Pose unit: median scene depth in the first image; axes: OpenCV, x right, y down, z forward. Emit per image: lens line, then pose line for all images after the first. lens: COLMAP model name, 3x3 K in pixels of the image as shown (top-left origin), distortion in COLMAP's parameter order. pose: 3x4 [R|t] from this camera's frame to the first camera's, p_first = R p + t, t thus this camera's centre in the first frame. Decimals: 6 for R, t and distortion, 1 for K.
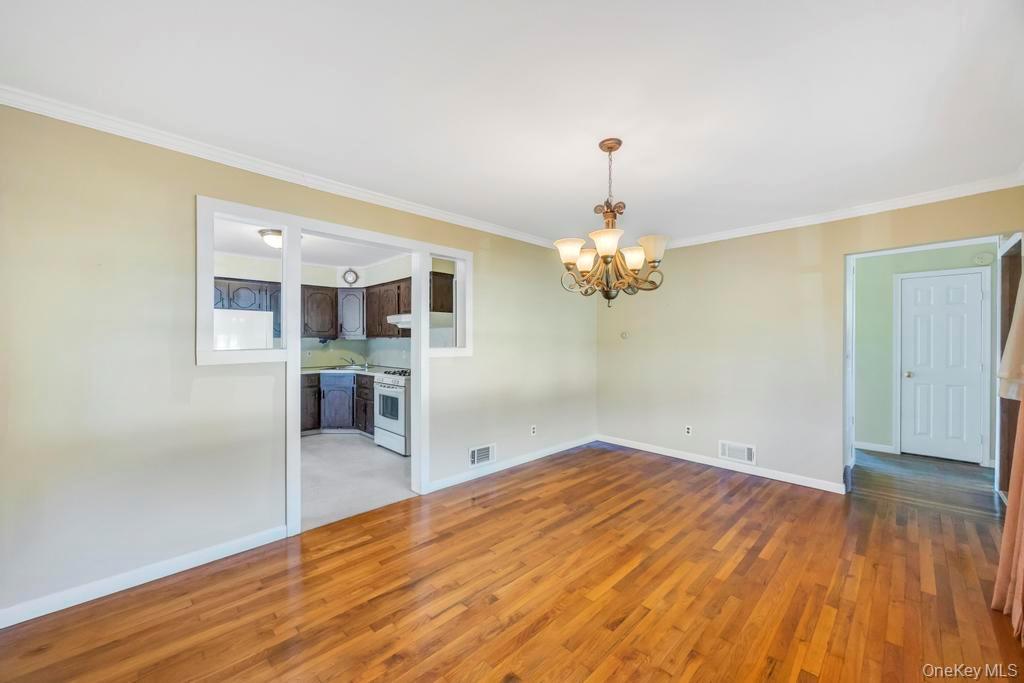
lens RADIAL K [[392.5, 0, 510.5], [0, 392.5, 339.2], [0, 0, 1]] dist [-0.003378, 0.000572]
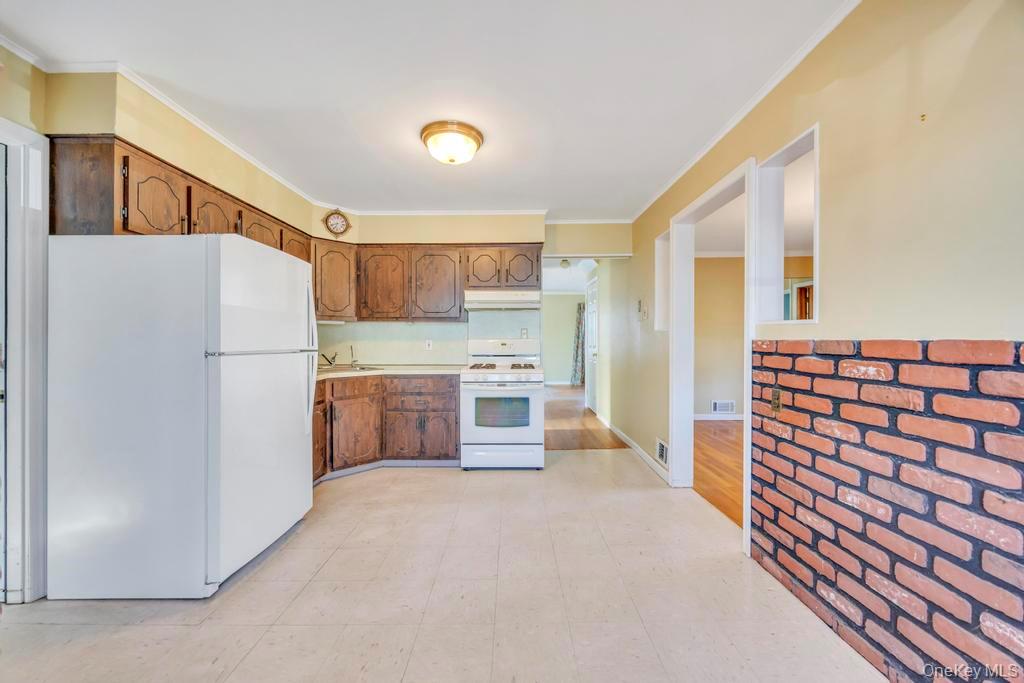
lens RADIAL K [[392.5, 0, 506.1], [0, 392.5, 341.9], [0, 0, 1]] dist [-0.003378, 0.000572]
pose [[0.706340, -0.004895, 0.707855, -1.207106], [0.001165, 0.999983, 0.005753, 0.049840], [-0.707871, -0.003239, 0.706334, 0.670154]]
